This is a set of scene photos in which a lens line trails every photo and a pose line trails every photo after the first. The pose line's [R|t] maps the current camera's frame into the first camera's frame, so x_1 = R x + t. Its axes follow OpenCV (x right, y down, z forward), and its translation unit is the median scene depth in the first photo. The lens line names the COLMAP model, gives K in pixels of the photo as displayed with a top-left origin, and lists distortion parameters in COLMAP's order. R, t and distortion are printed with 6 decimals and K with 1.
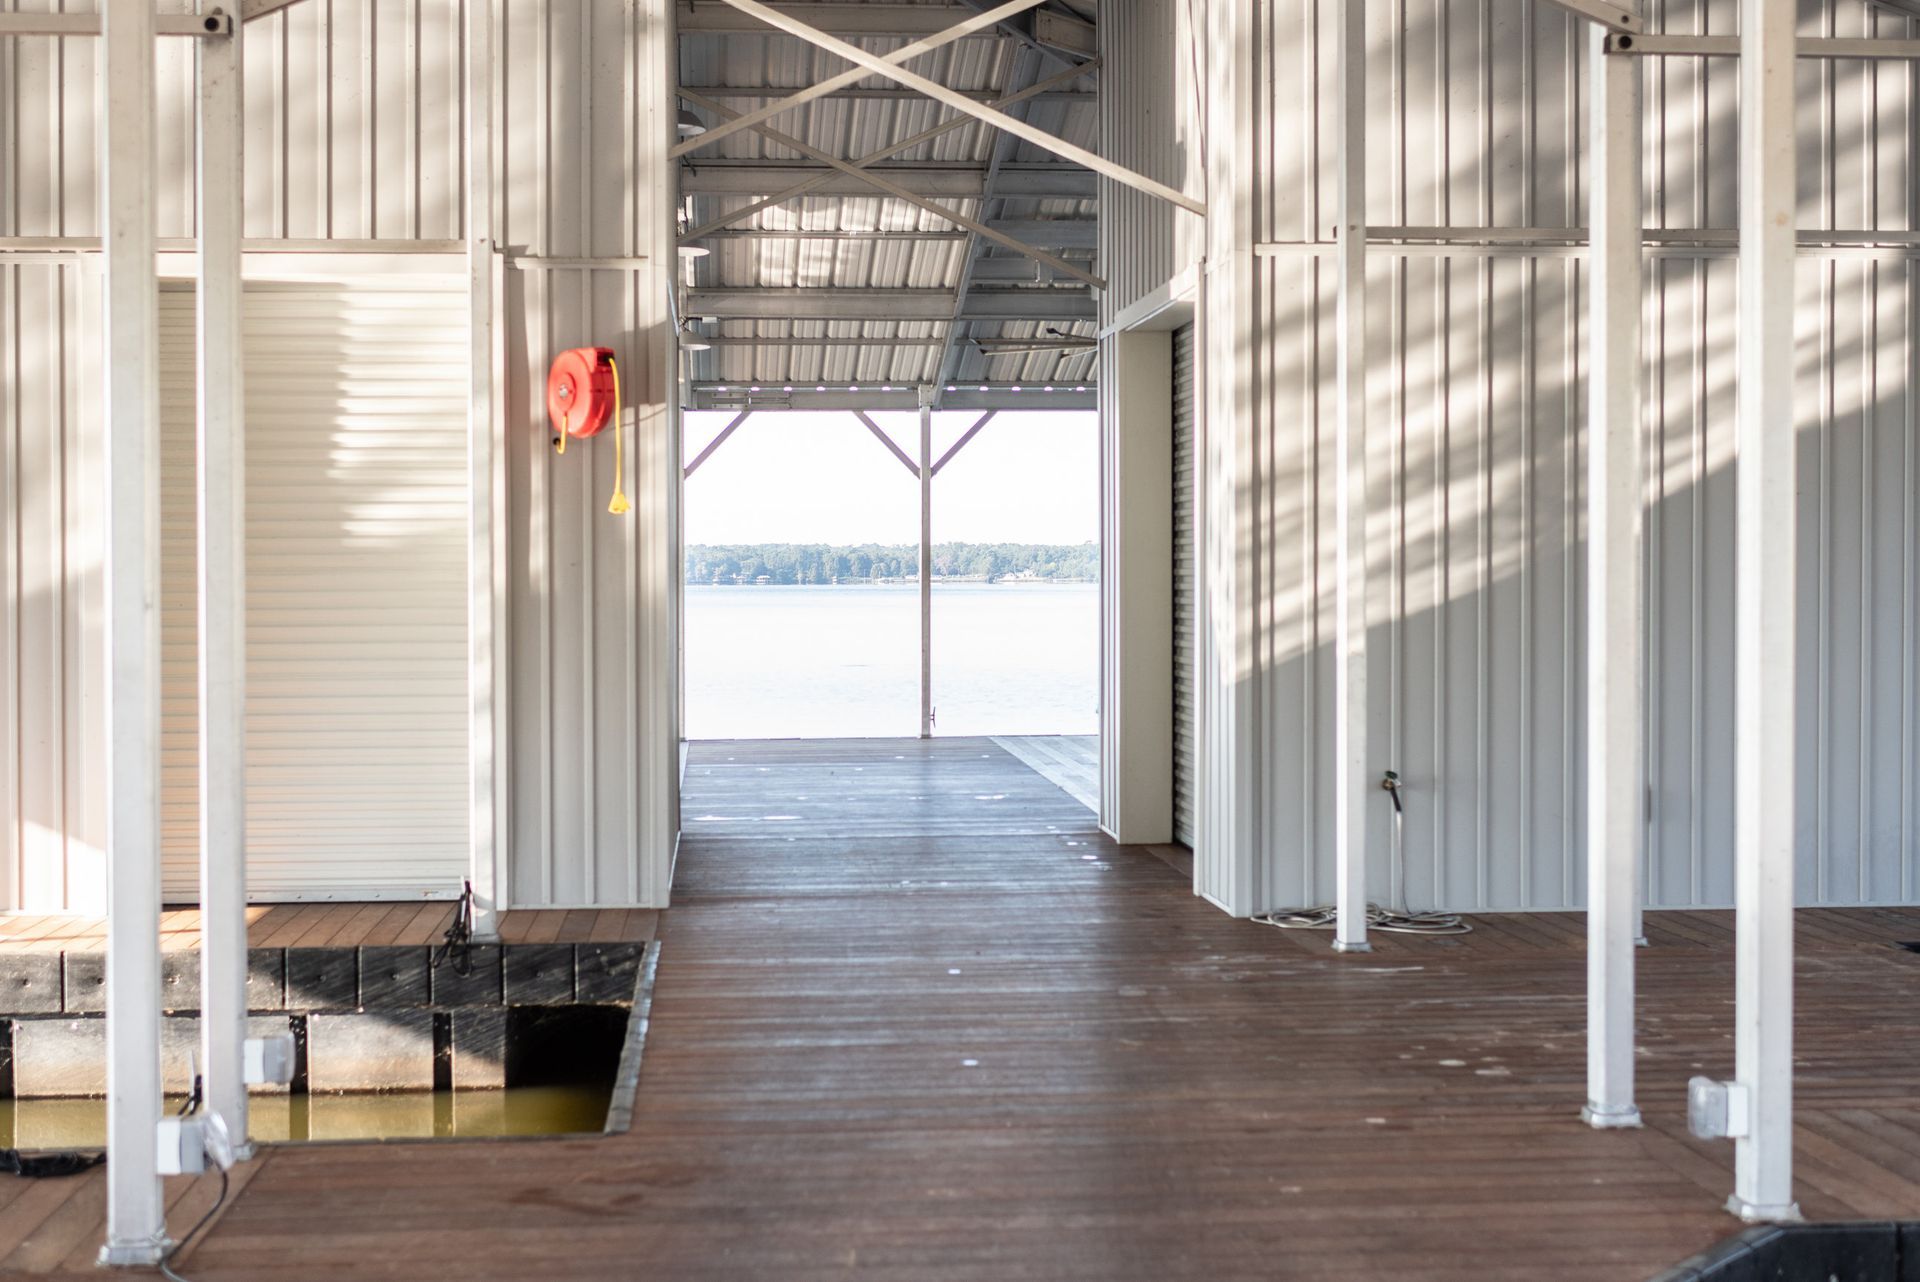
lens RADIAL K [[1995.5, 0, 959.1], [0, 1995.5, 622.7], [0, 0, 1]] dist [-0.006914, 0.001015]
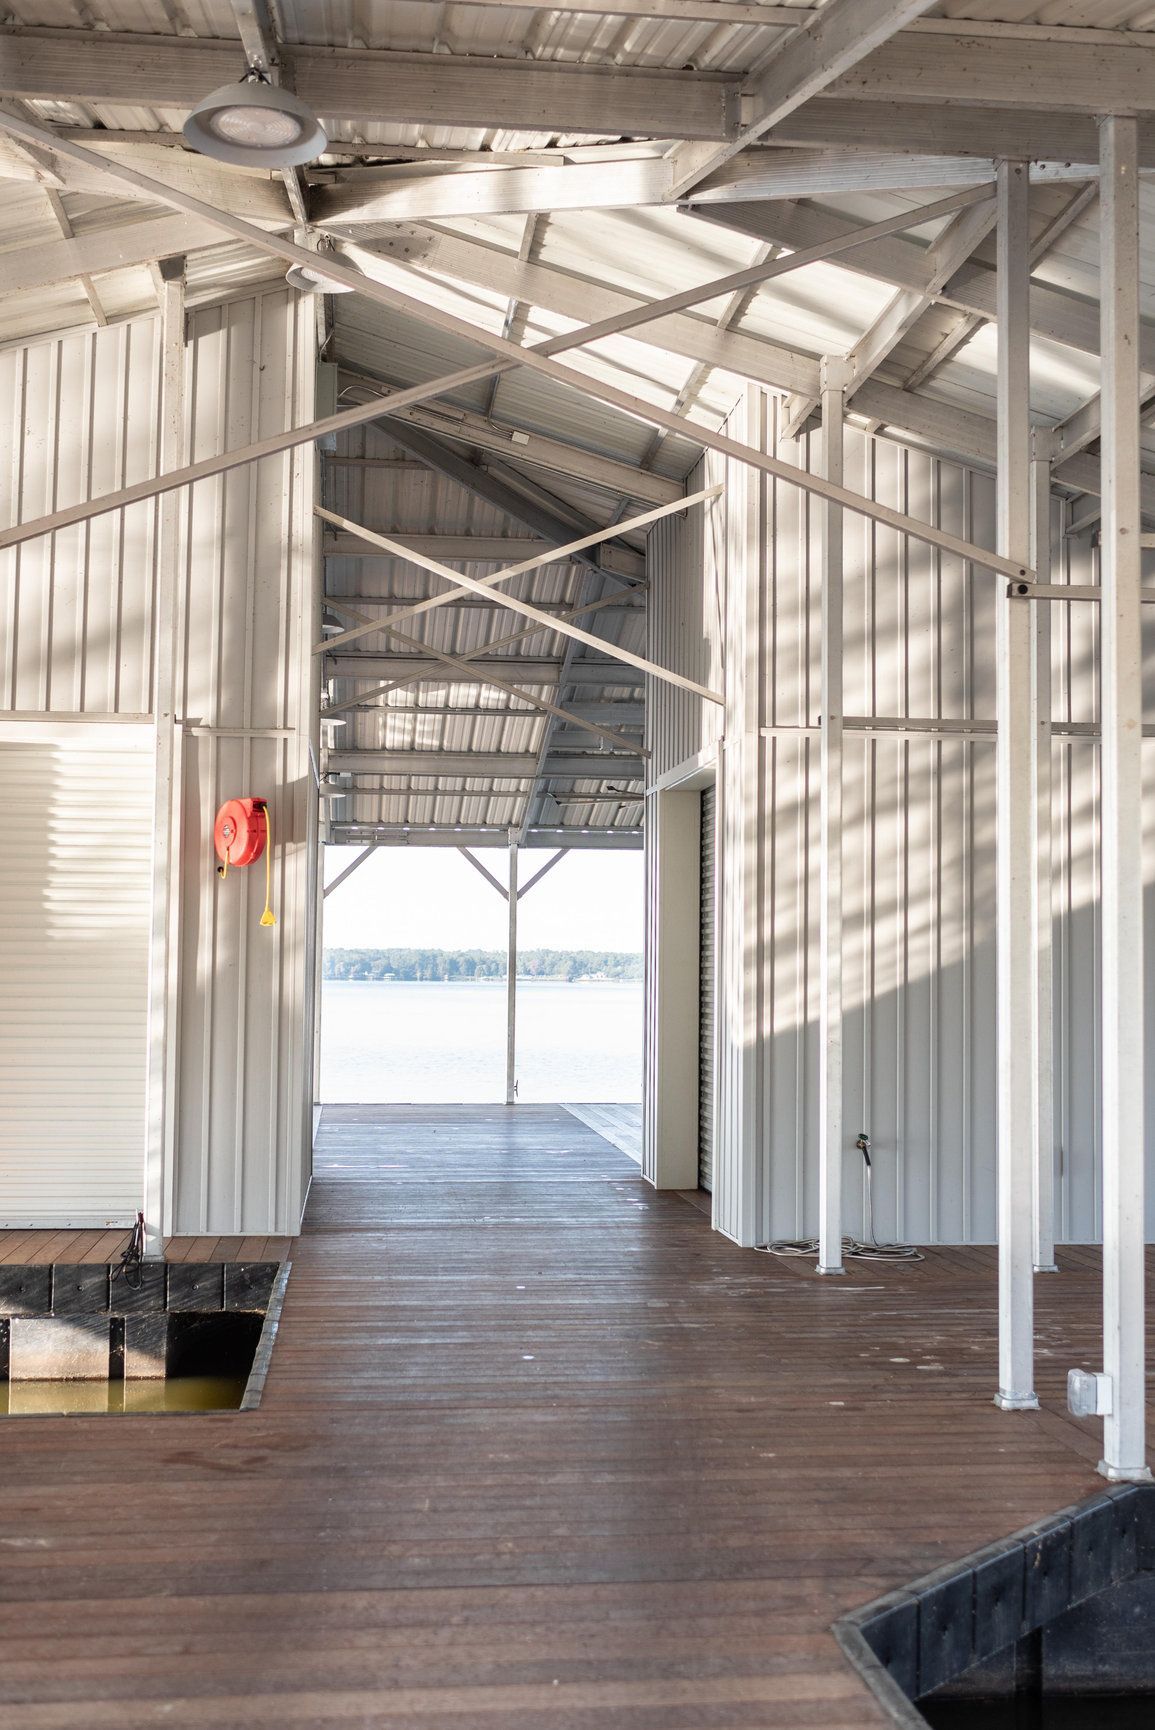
lens RADIAL K [[1798.0, 0, 672.1], [0, 1798.0, 903.6], [0, 0, 1]] dist [-0.006914, 0.001015]
pose [[0.999526, 0.014557, 0.027142, 0.058763], [-0.012981, 0.998269, -0.057359, -0.006120], [-0.027930, 0.056979, 0.997985, -0.165413]]
